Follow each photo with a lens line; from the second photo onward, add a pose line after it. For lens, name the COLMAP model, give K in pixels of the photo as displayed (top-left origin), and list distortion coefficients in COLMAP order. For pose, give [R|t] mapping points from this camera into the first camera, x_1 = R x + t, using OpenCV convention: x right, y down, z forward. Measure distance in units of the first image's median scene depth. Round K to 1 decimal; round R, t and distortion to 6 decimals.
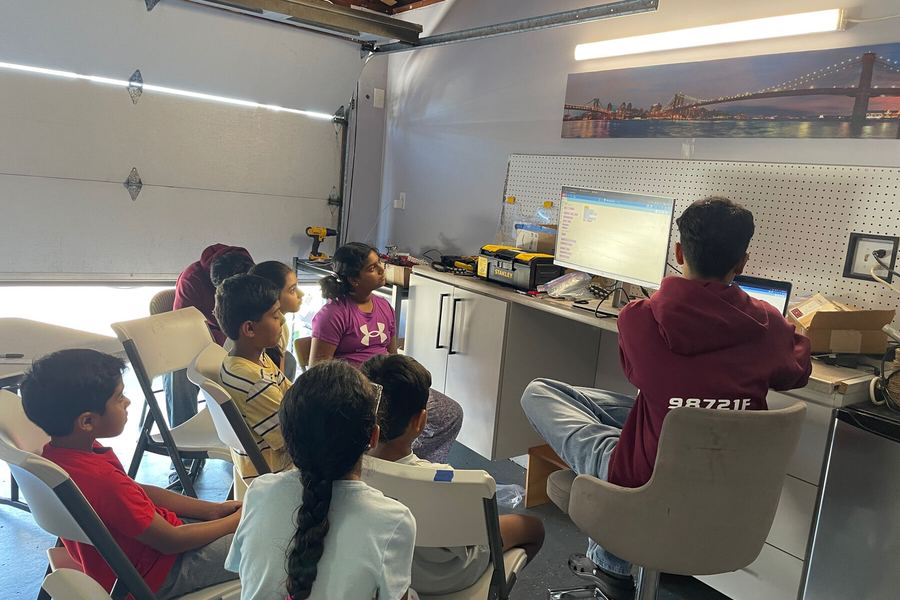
lens RADIAL K [[655.8, 0, 450.0], [0, 655.8, 300.0], [0, 0, 1]] dist [0.032217, -0.068586]
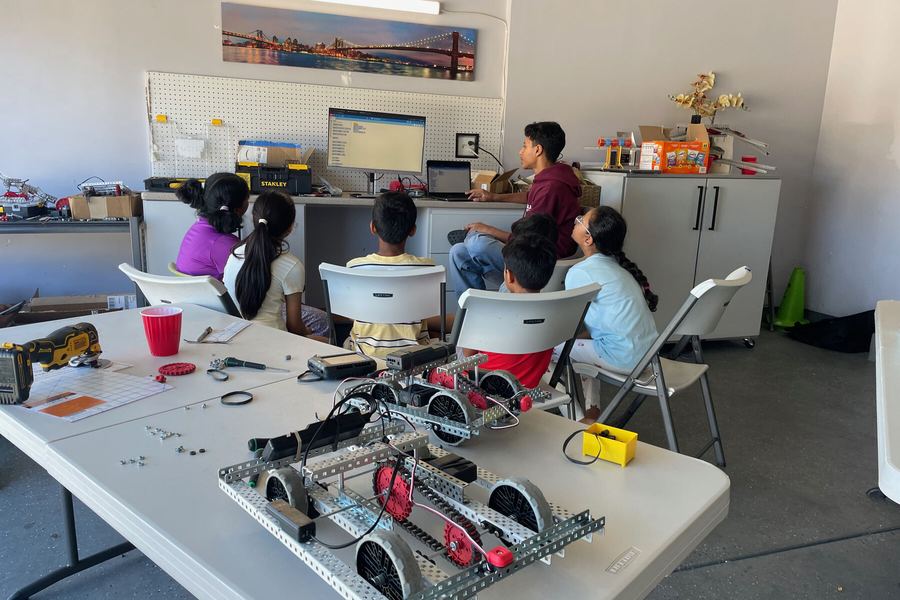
lens RADIAL K [[655.8, 0, 450.0], [0, 655.8, 300.0], [0, 0, 1]] dist [0.032217, -0.068586]
pose [[0.352287, -0.279257, 0.893258, -0.873784], [0.145085, 0.959202, 0.242654, -0.075802], [-0.924578, 0.044115, 0.378431, 0.248294]]
